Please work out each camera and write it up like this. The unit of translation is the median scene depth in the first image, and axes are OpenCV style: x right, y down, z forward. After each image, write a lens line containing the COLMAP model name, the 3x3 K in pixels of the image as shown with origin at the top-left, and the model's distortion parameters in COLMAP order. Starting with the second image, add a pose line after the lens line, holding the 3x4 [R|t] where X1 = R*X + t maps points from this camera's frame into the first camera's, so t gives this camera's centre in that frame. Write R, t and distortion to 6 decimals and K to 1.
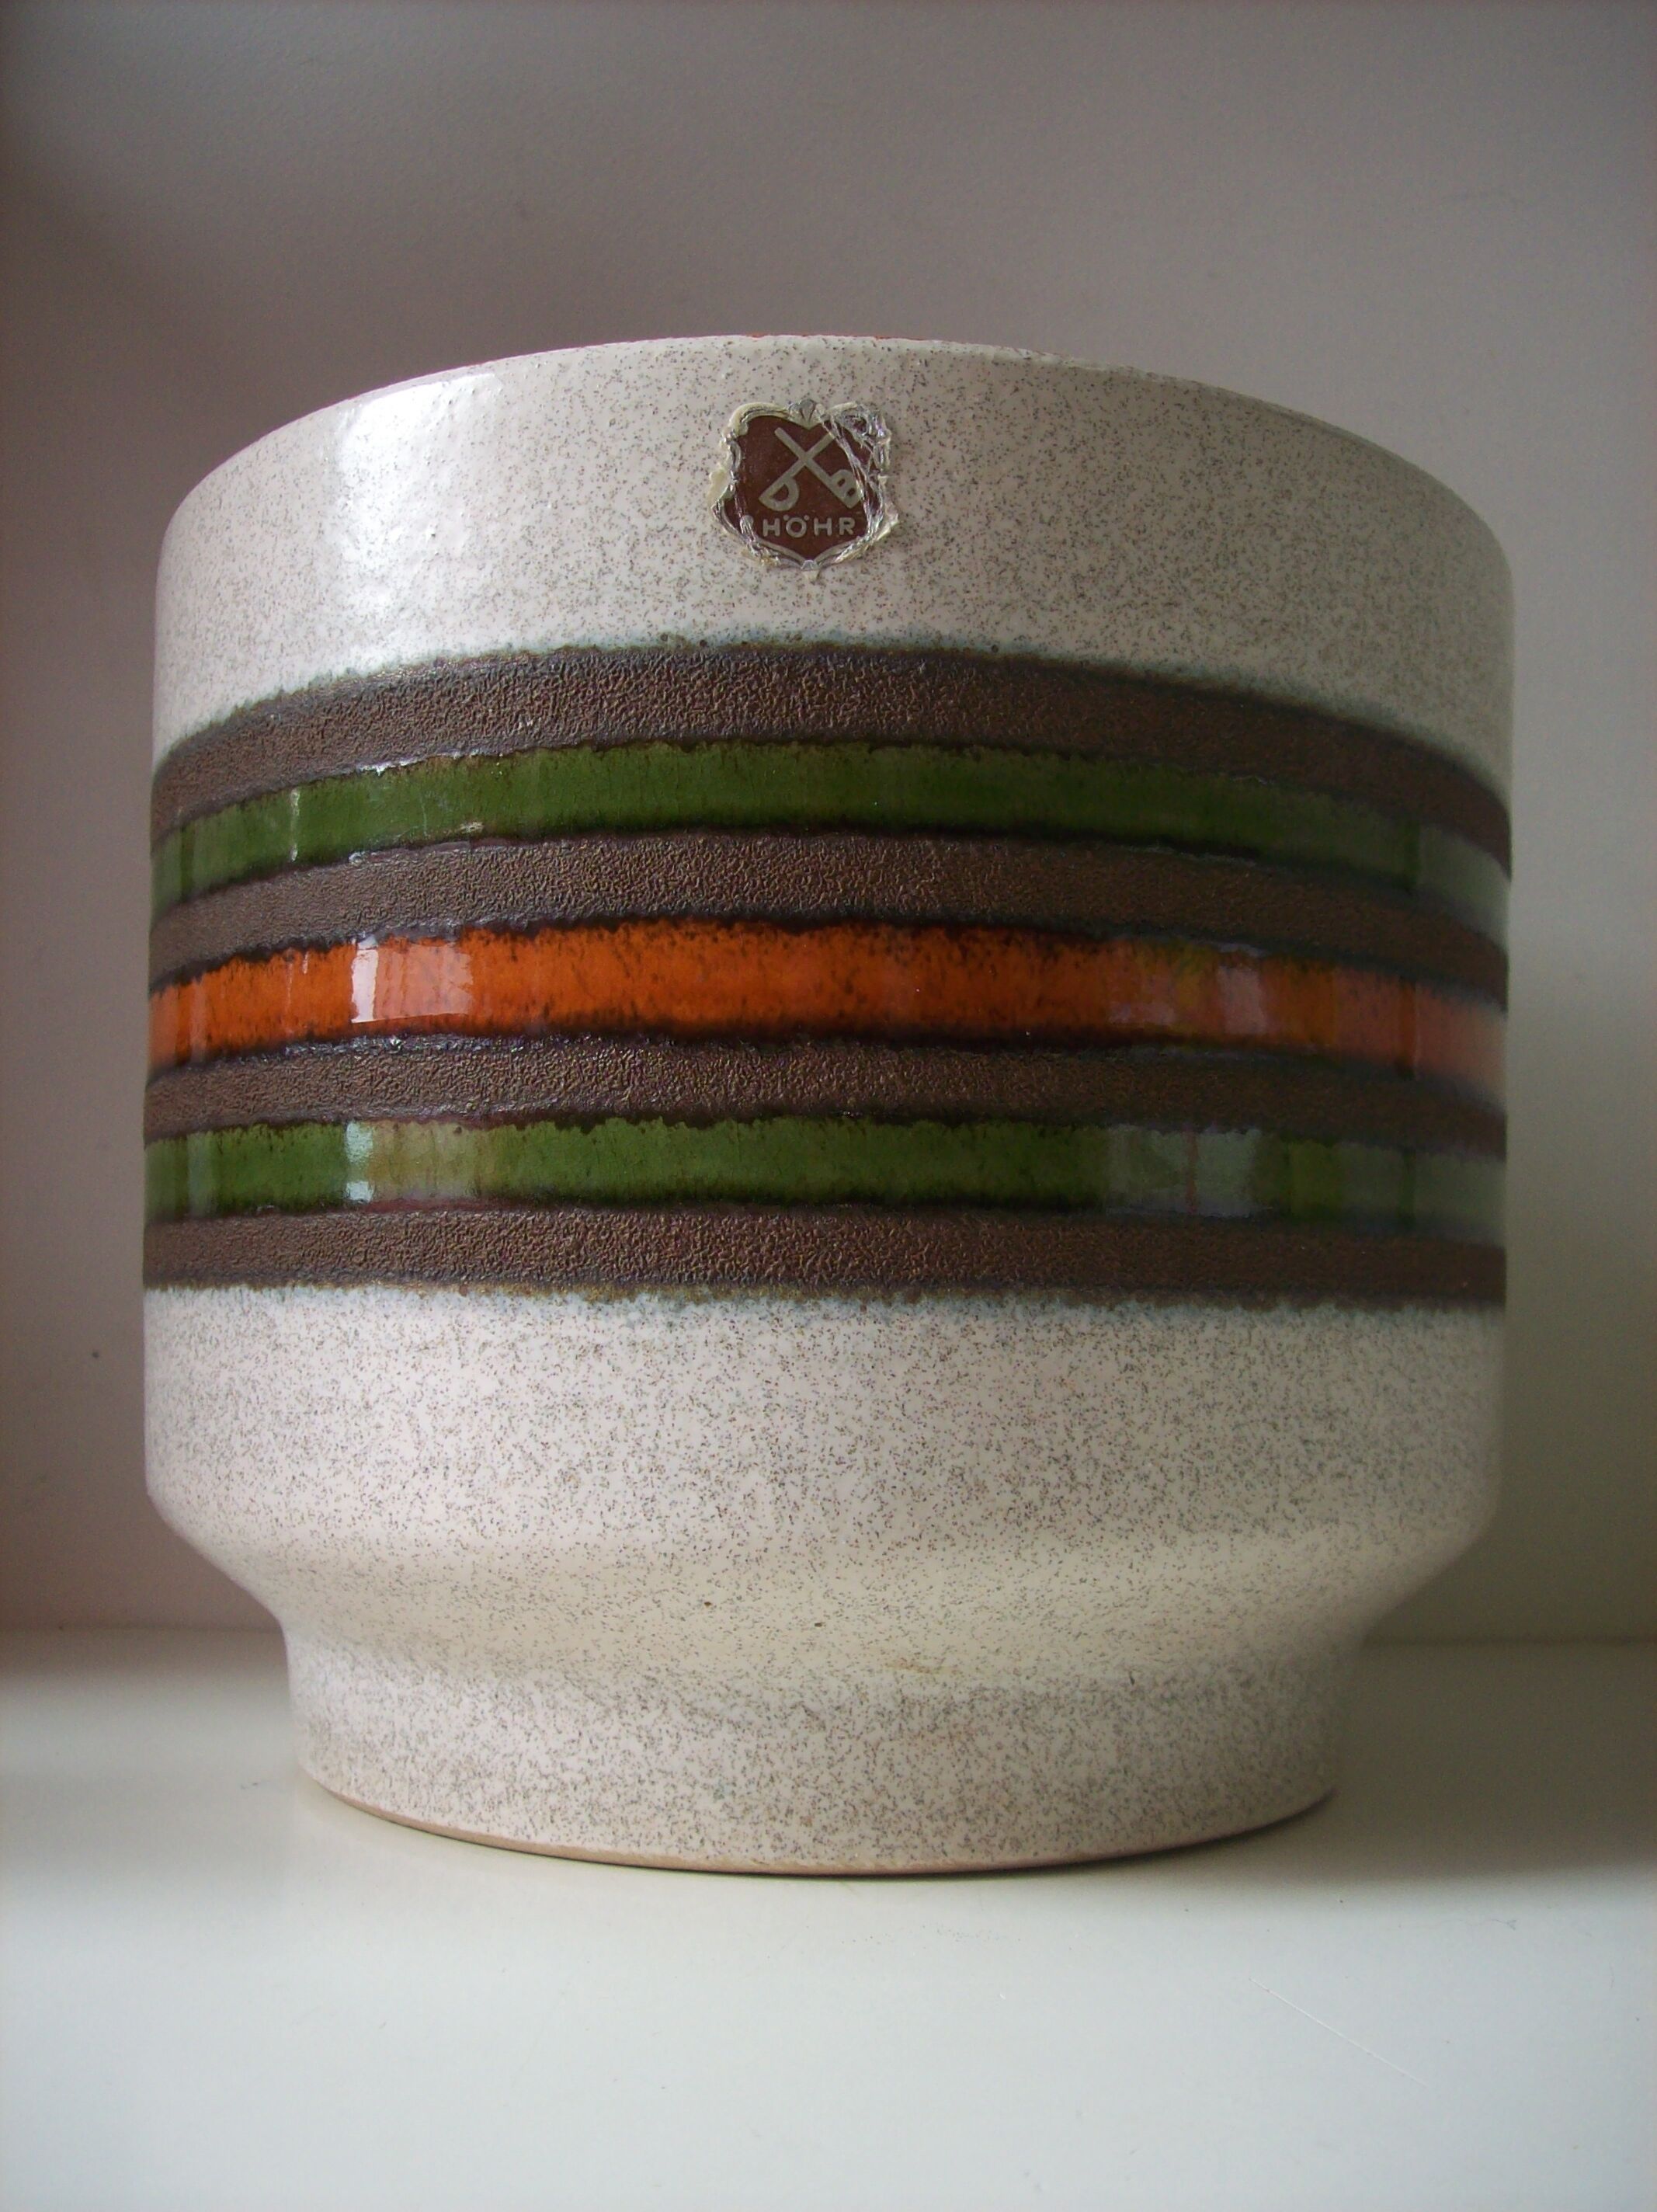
lens RADIAL K [[2326.8, 0, 828.5], [0, 2326.8, 1106.0], [0, 0, 1]] dist [-0.171148, 0.012326]
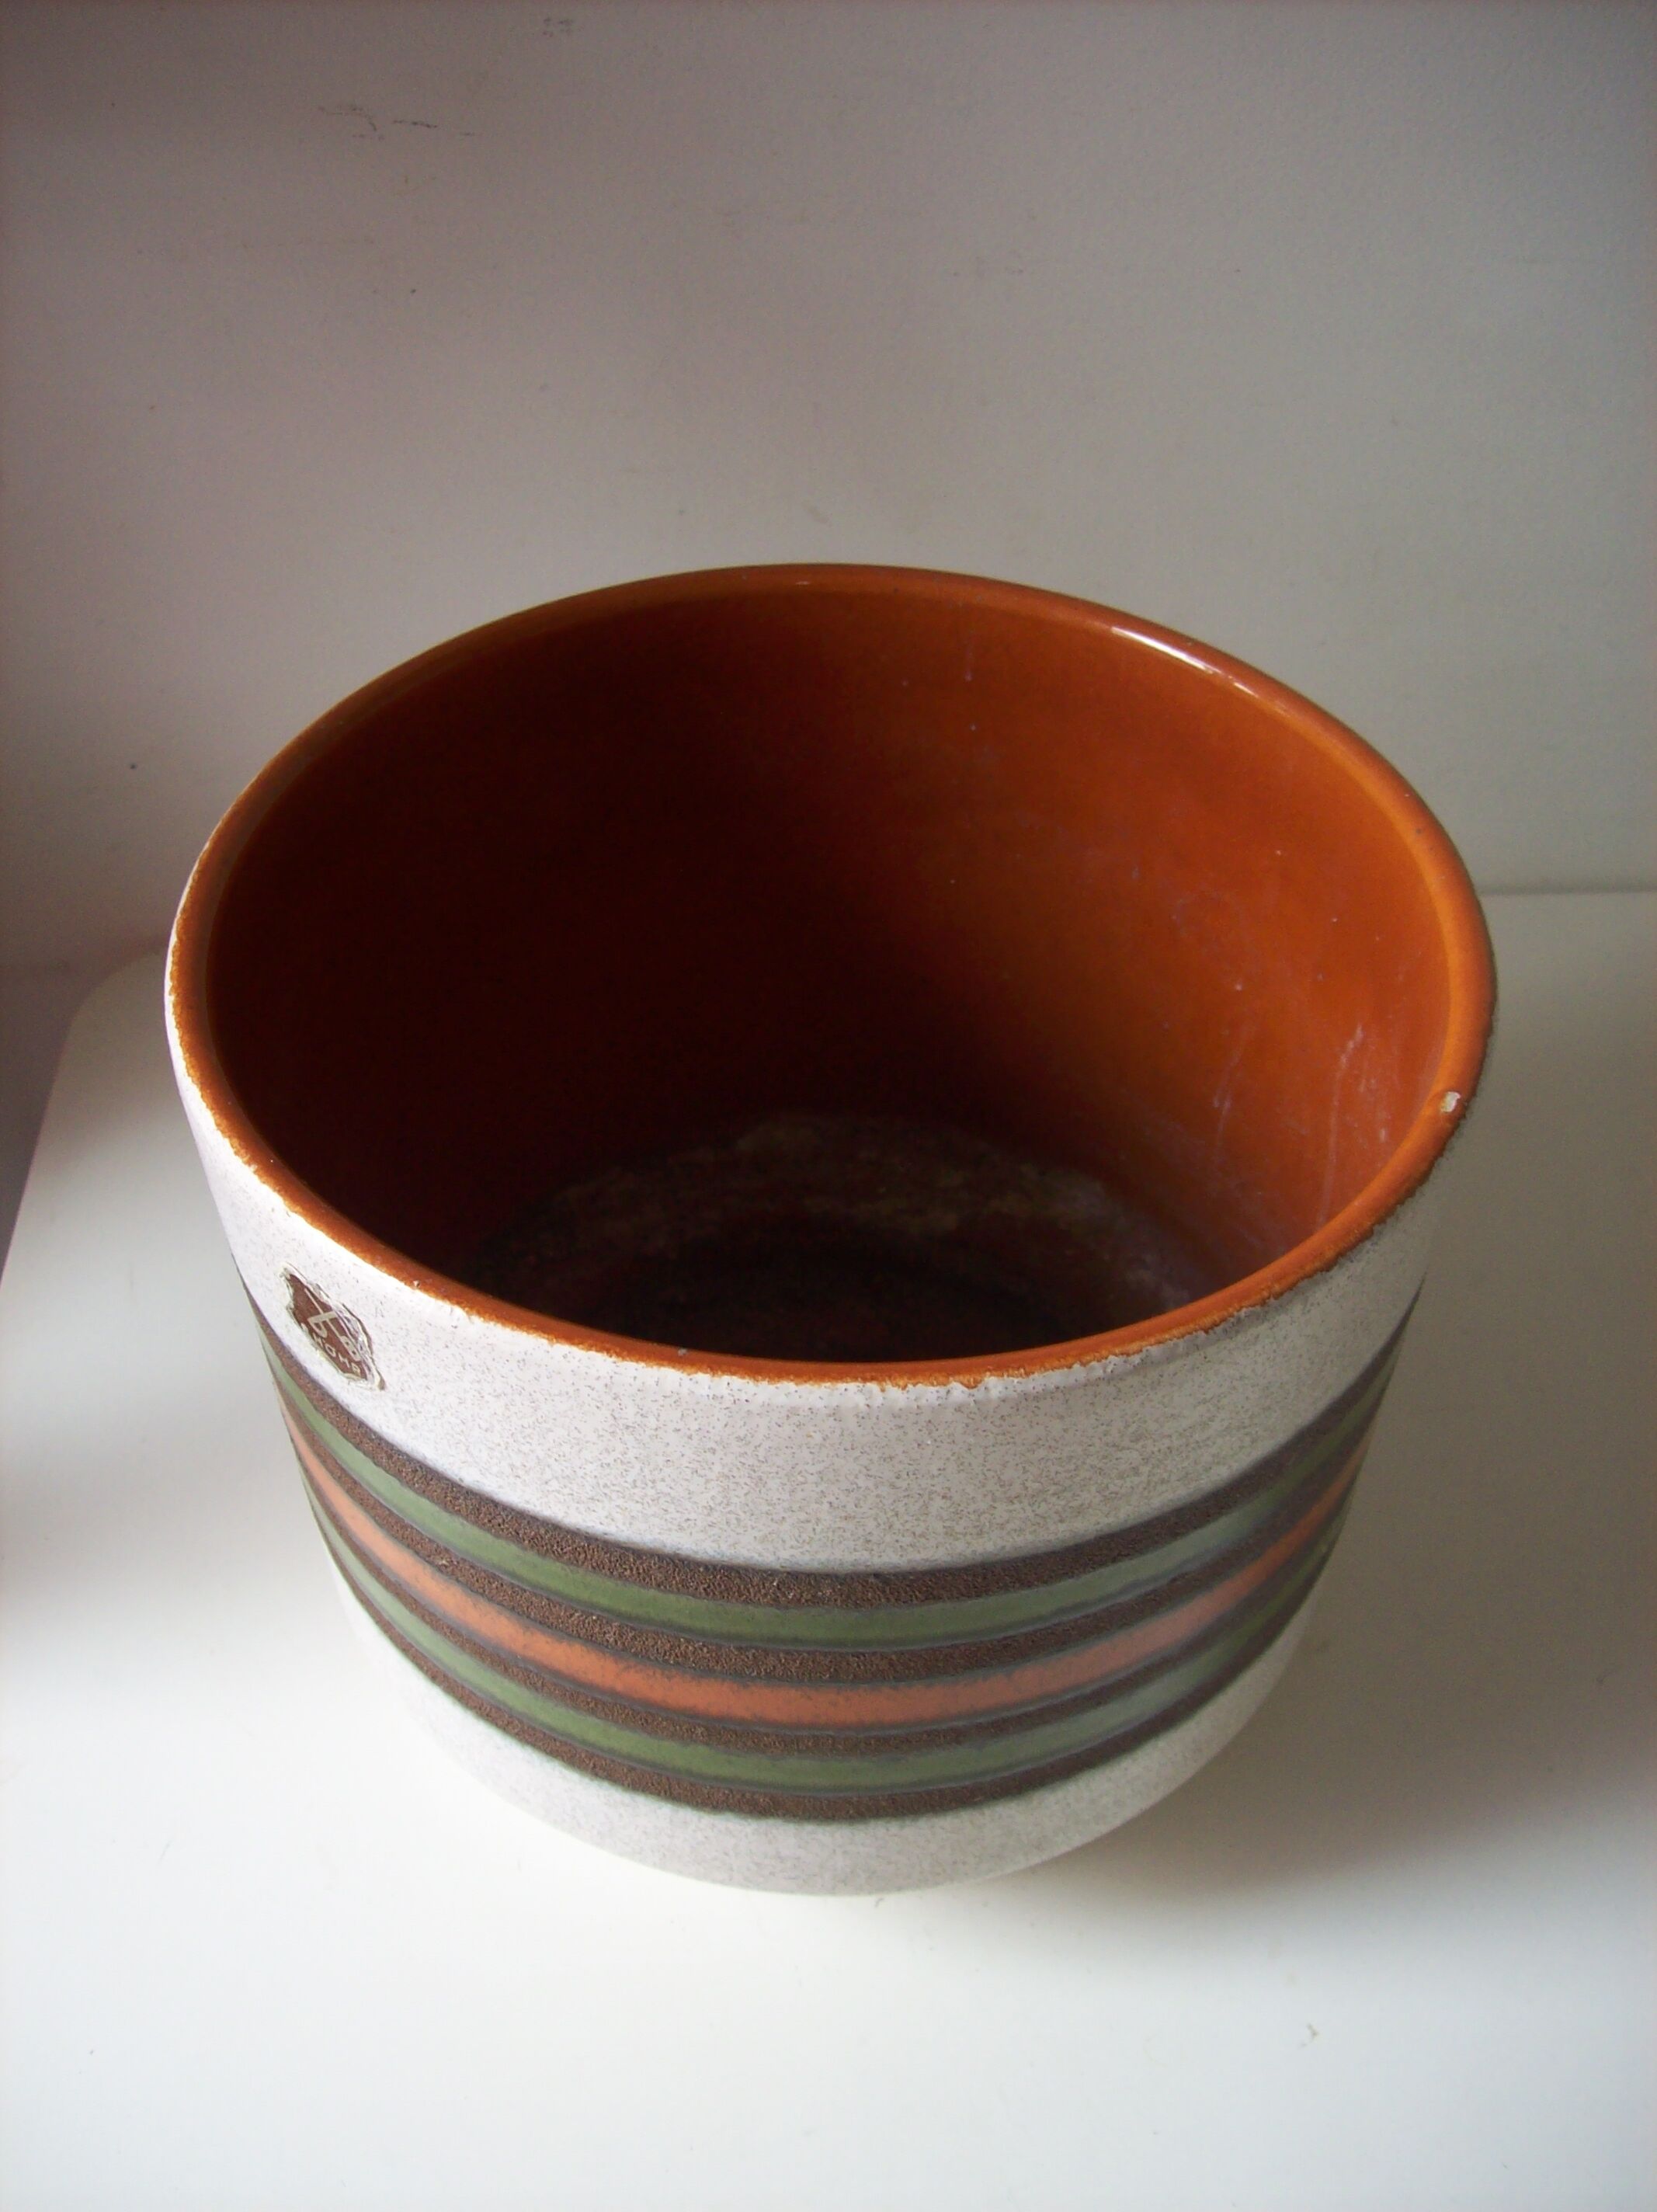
lens RADIAL K [[2326.8, 0, 828.5], [0, 2326.8, 1106.0], [0, 0, 1]] dist [-0.171148, 0.012326]
pose [[0.751264, 0.444783, -0.487616, 0.746170], [0.076437, 0.675205, 0.733659, -1.245581], [0.655560, -0.588443, 0.473260, 0.658882]]
